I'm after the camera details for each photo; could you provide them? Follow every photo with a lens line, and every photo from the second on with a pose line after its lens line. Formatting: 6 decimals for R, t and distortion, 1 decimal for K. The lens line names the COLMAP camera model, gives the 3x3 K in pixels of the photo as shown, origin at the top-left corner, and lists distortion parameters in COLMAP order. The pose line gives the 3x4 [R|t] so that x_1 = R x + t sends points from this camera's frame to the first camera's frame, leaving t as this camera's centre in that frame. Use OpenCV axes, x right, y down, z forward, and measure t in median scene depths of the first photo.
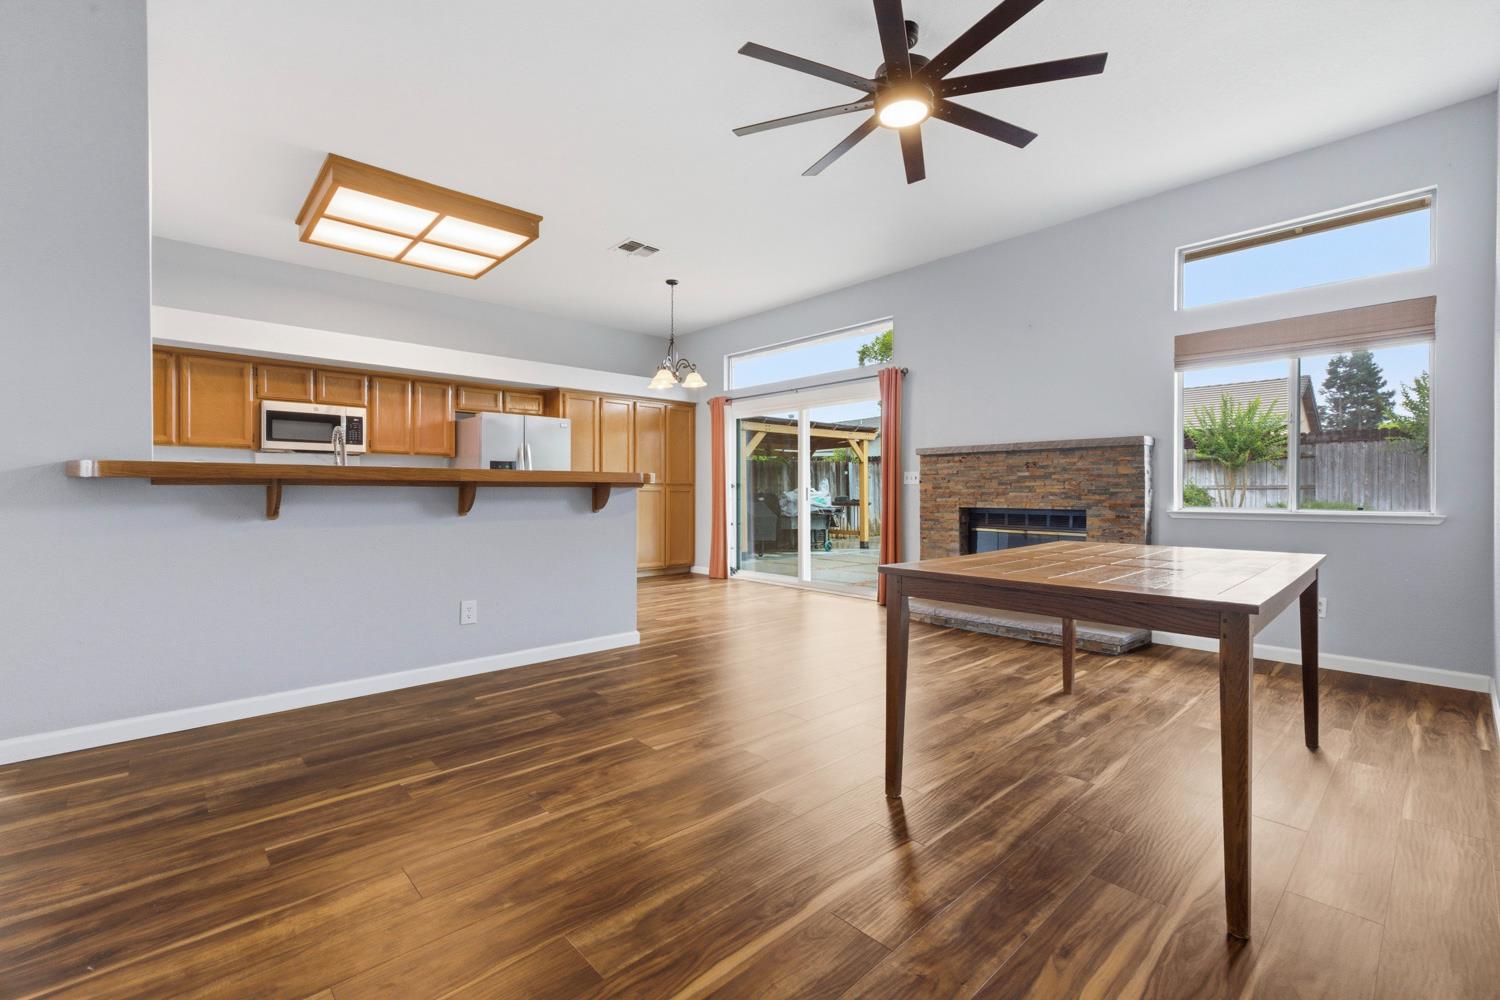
lens RADIAL K [[648.6, 0, 746.0], [0, 648.6, 491.8], [0, 0, 1]] dist [0.004398, 0.000785]
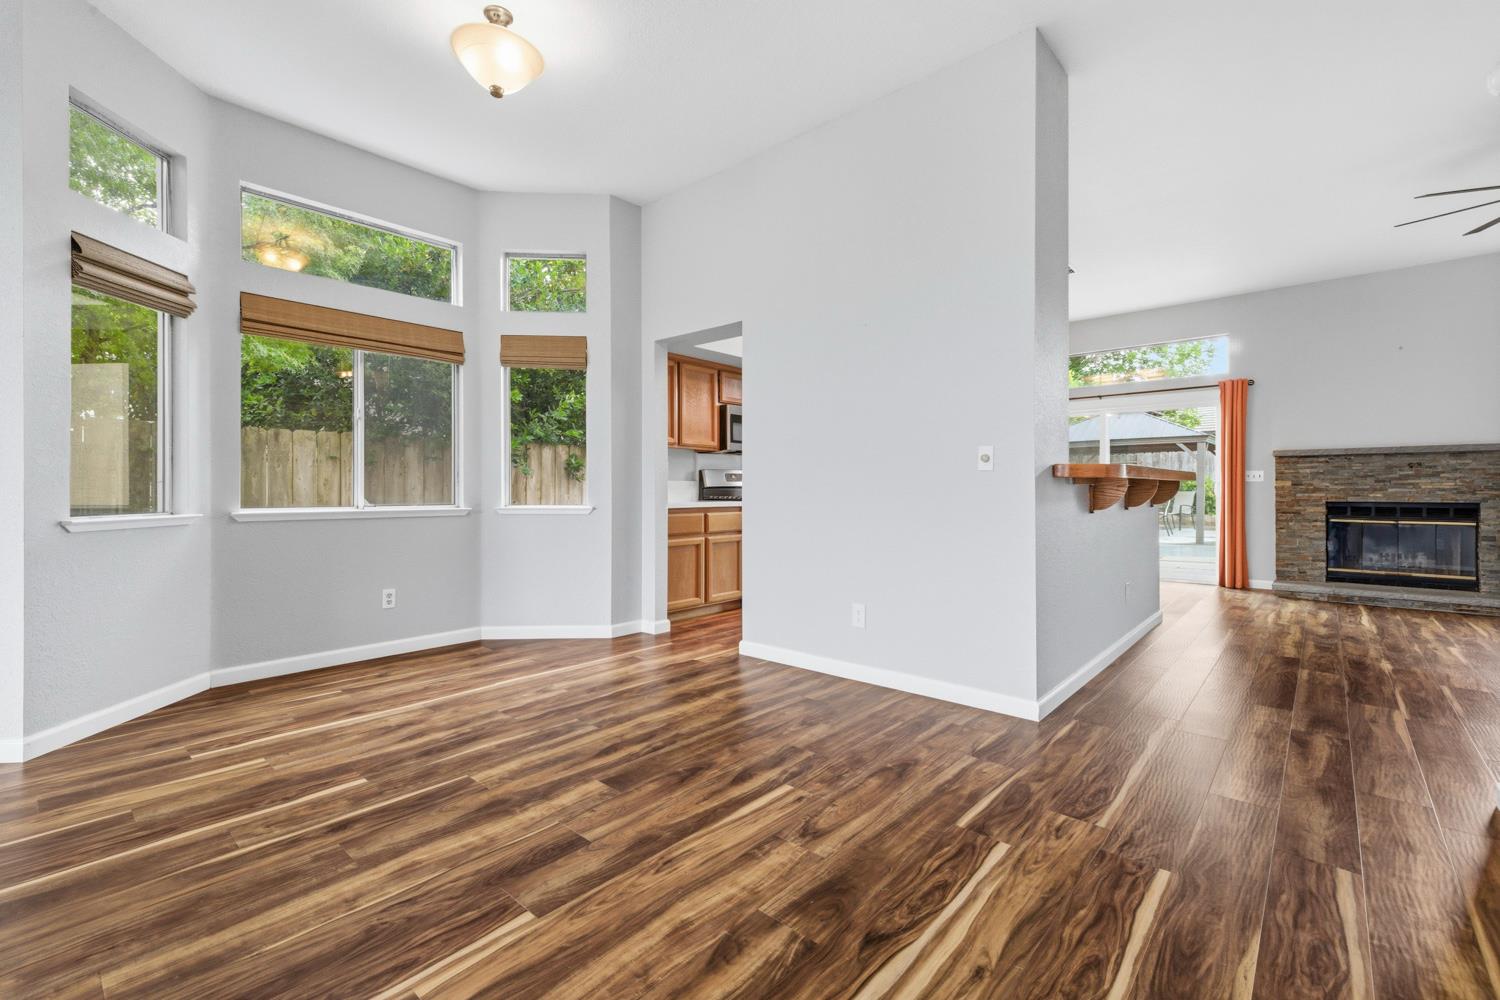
lens RADIAL K [[648.6, 0, 746.0], [0, 648.6, 491.8], [0, 0, 1]] dist [0.004398, 0.000785]
pose [[0.995422, -0.003529, 0.095515, -0.793653], [0.003019, 0.999980, 0.005481, -0.002881], [-0.095533, -0.005167, 0.995413, -0.060775]]
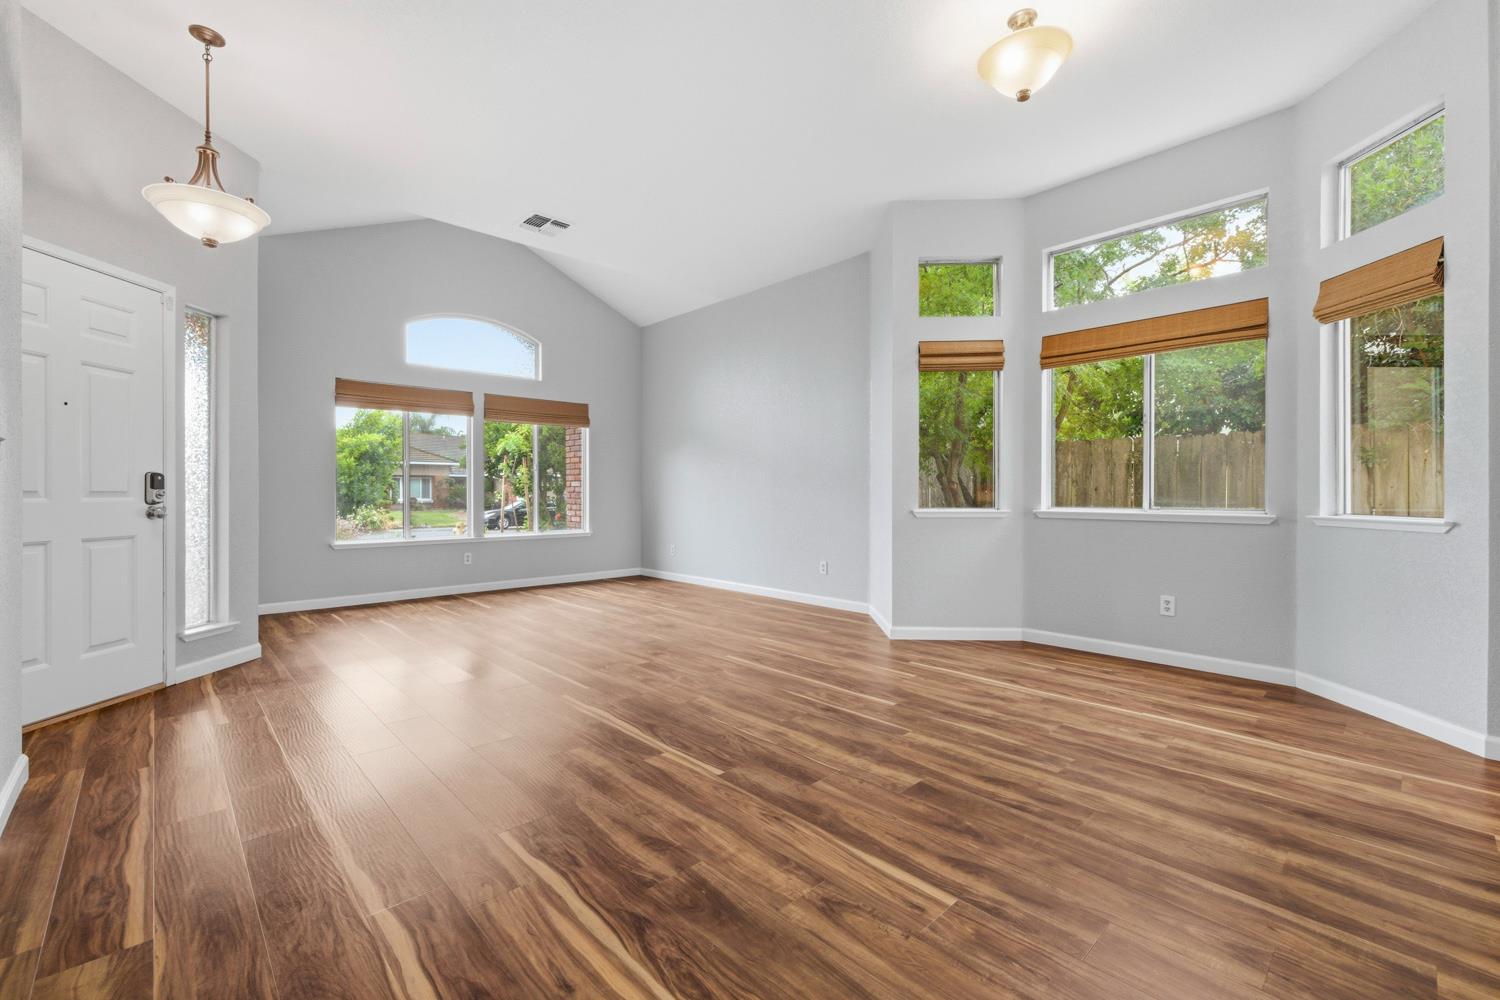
lens RADIAL K [[626.8, 0, 745.0], [0, 626.8, 495.0], [0, 0, 1]] dist [0.000701, 0.000156]
pose [[0.005769, 0.000432, -0.999983, -0.445973], [0.001103, 0.999999, 0.000438, -0.000521], [0.999983, -0.001106, 0.005769, 0.244619]]
